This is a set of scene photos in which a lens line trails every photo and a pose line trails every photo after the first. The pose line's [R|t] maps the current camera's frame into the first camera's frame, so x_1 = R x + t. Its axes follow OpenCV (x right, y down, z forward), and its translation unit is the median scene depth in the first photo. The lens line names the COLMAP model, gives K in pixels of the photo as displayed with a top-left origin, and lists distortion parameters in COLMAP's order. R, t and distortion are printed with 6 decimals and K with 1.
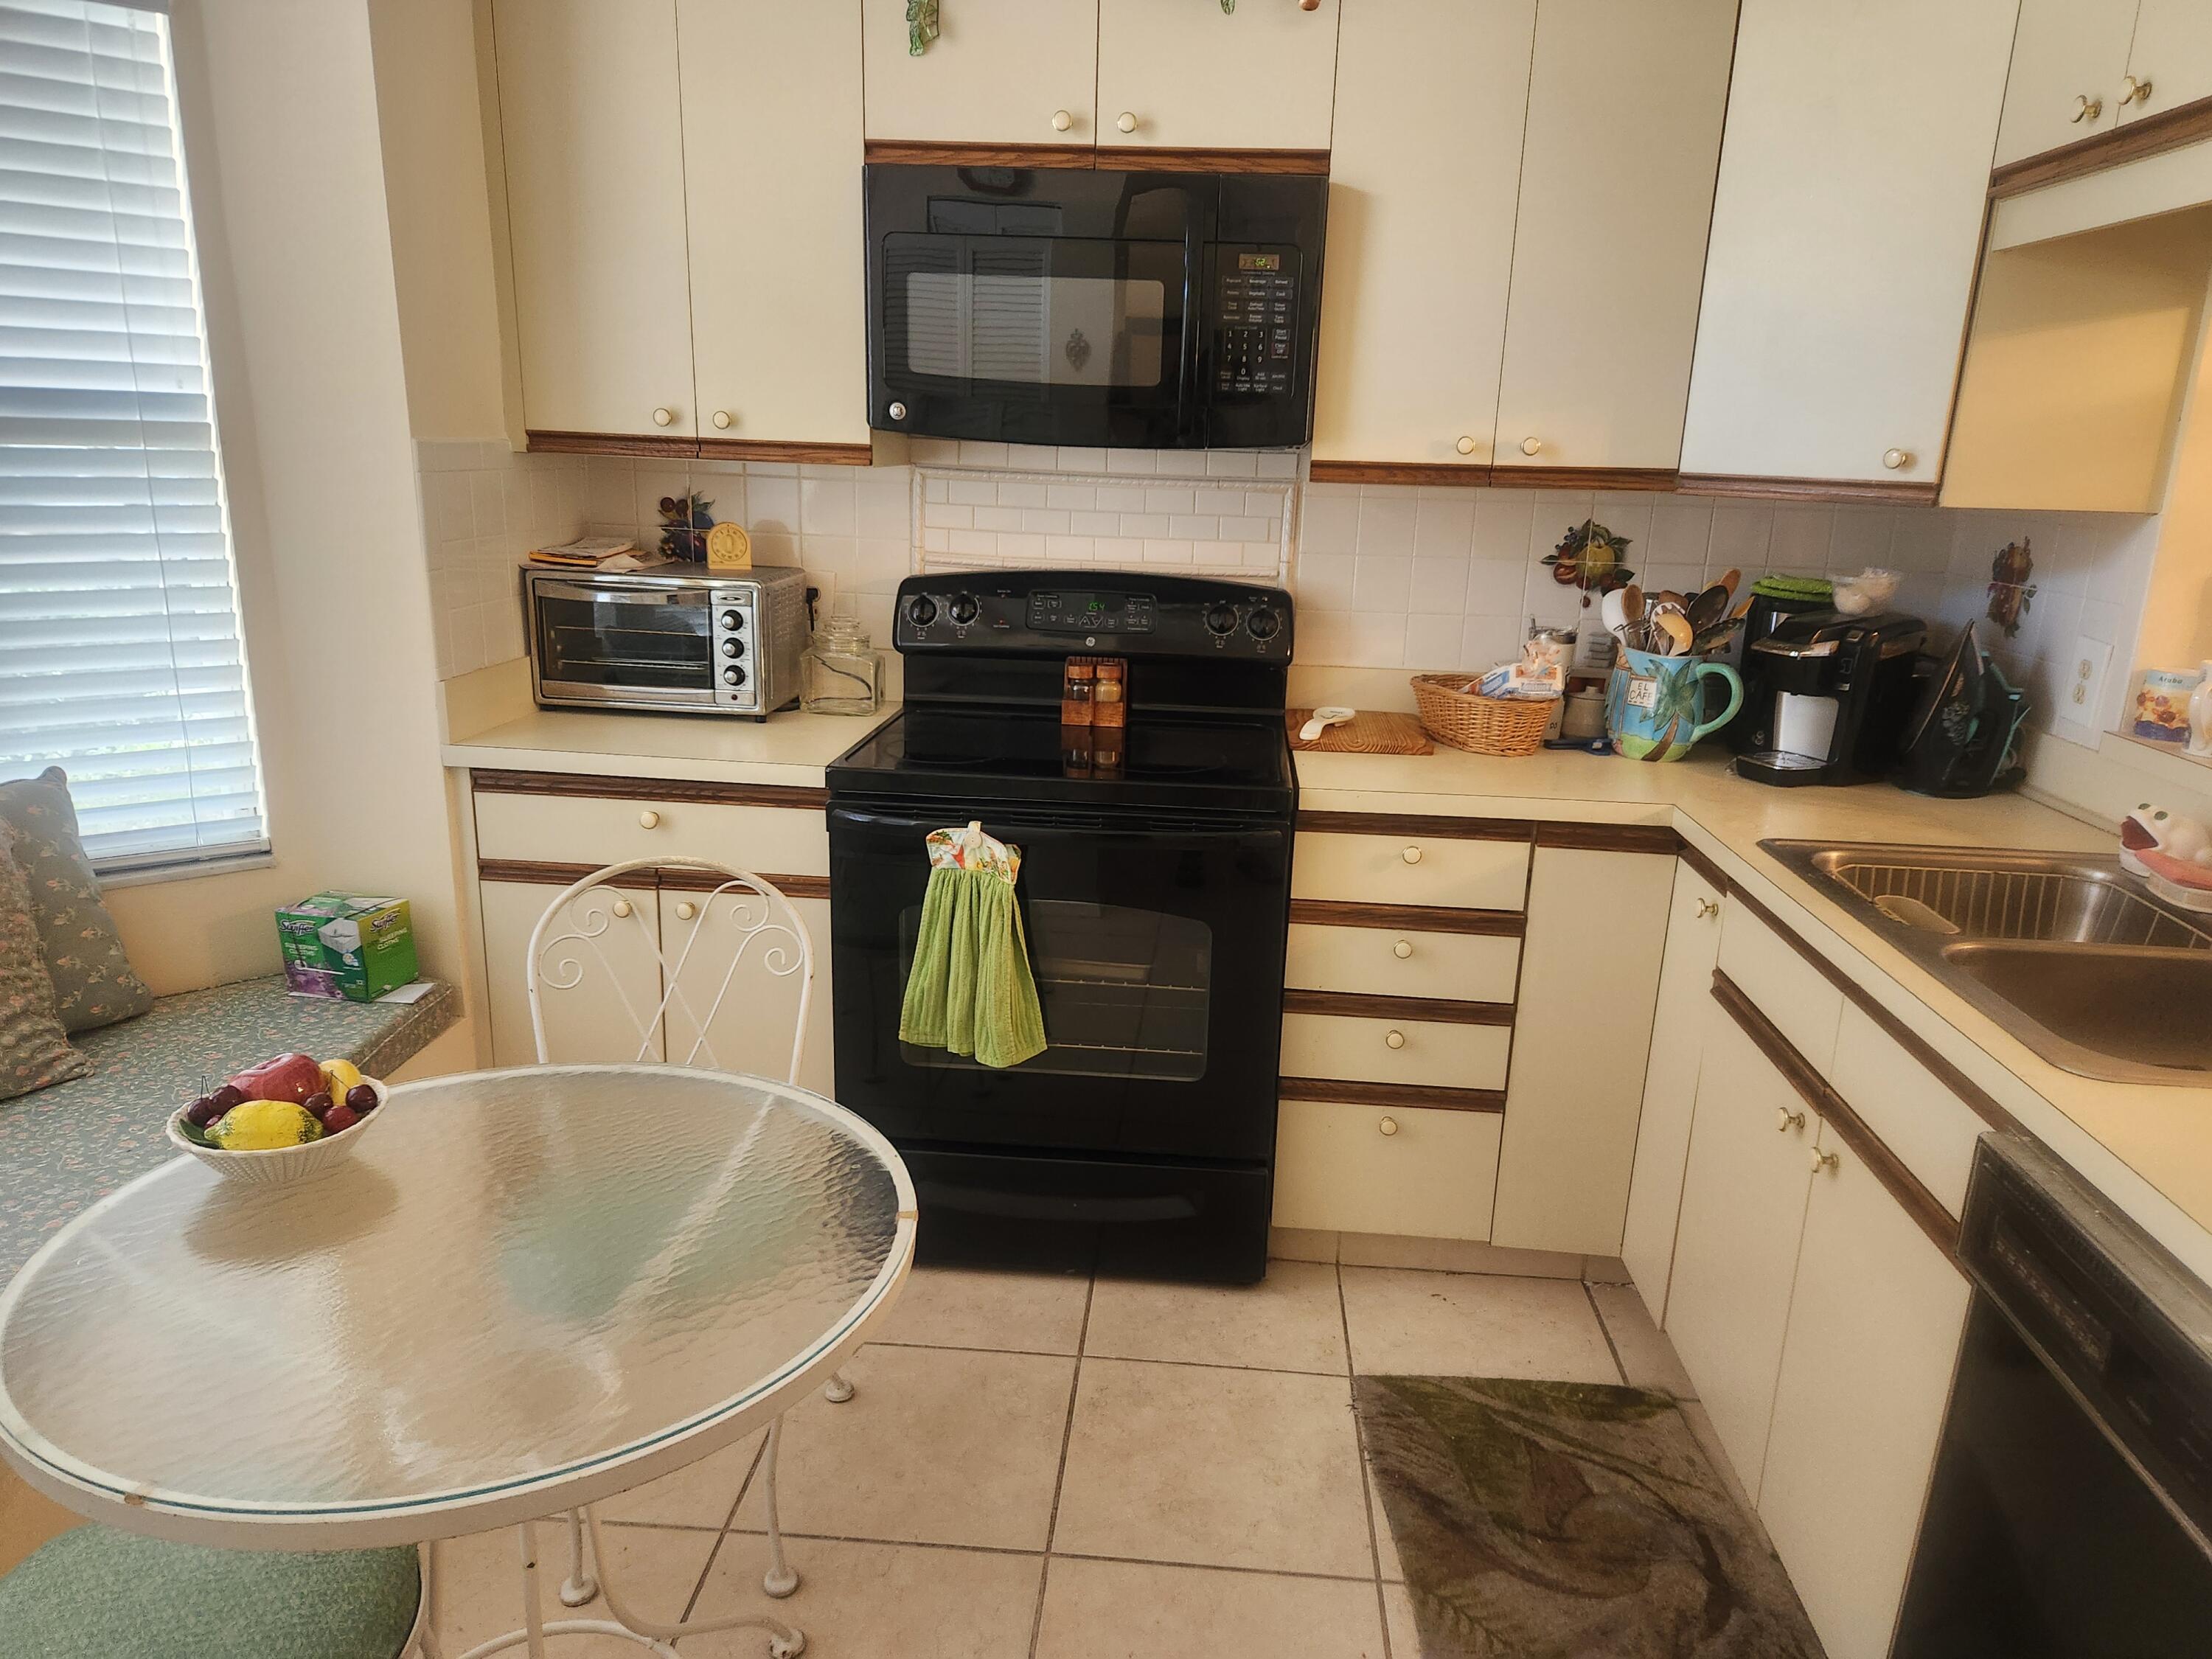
lens RADIAL K [[1450.3, 0, 1113.4], [0, 1450.3, 833.3], [0, 0, 1]] dist [0.067705, -0.057744]
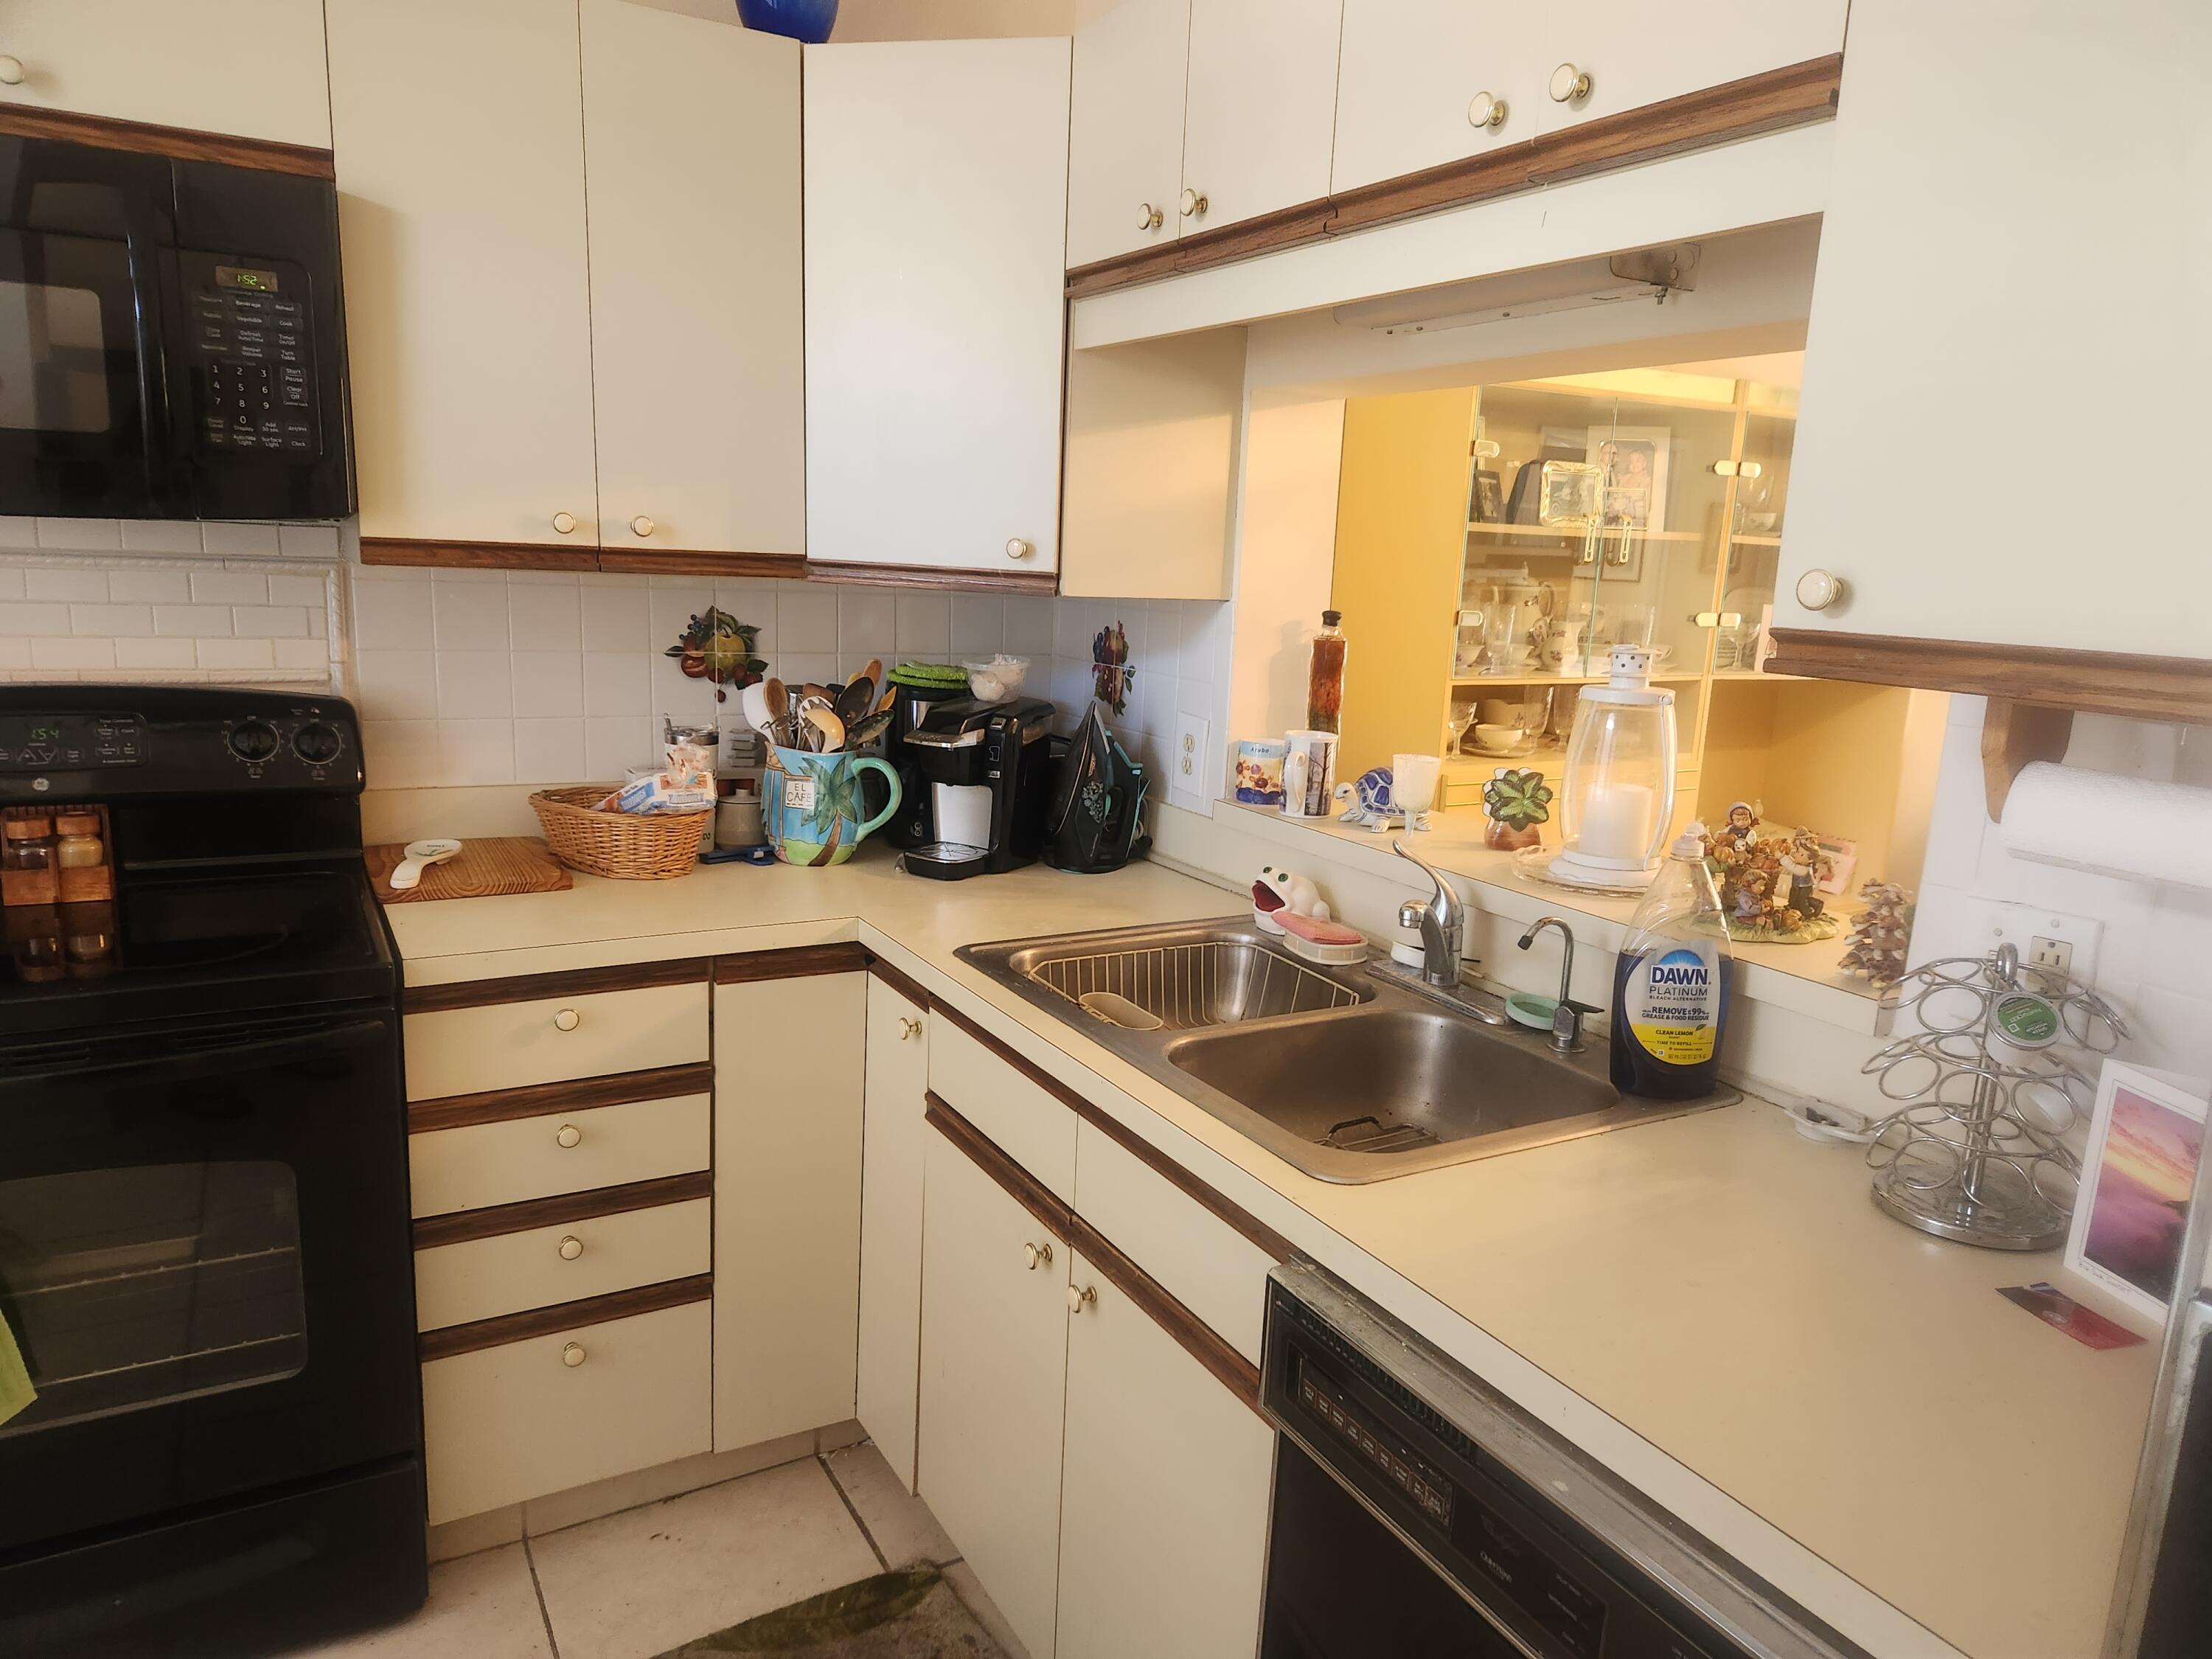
lens RADIAL K [[1450.3, 0, 1113.4], [0, 1450.3, 833.3], [0, 0, 1]] dist [0.067705, -0.057744]
pose [[0.822173, -0.106002, 0.559281, 0.009793], [0.132236, 0.991197, -0.006529, -0.041352], [-0.553665, 0.079325, 0.828953, 0.140083]]
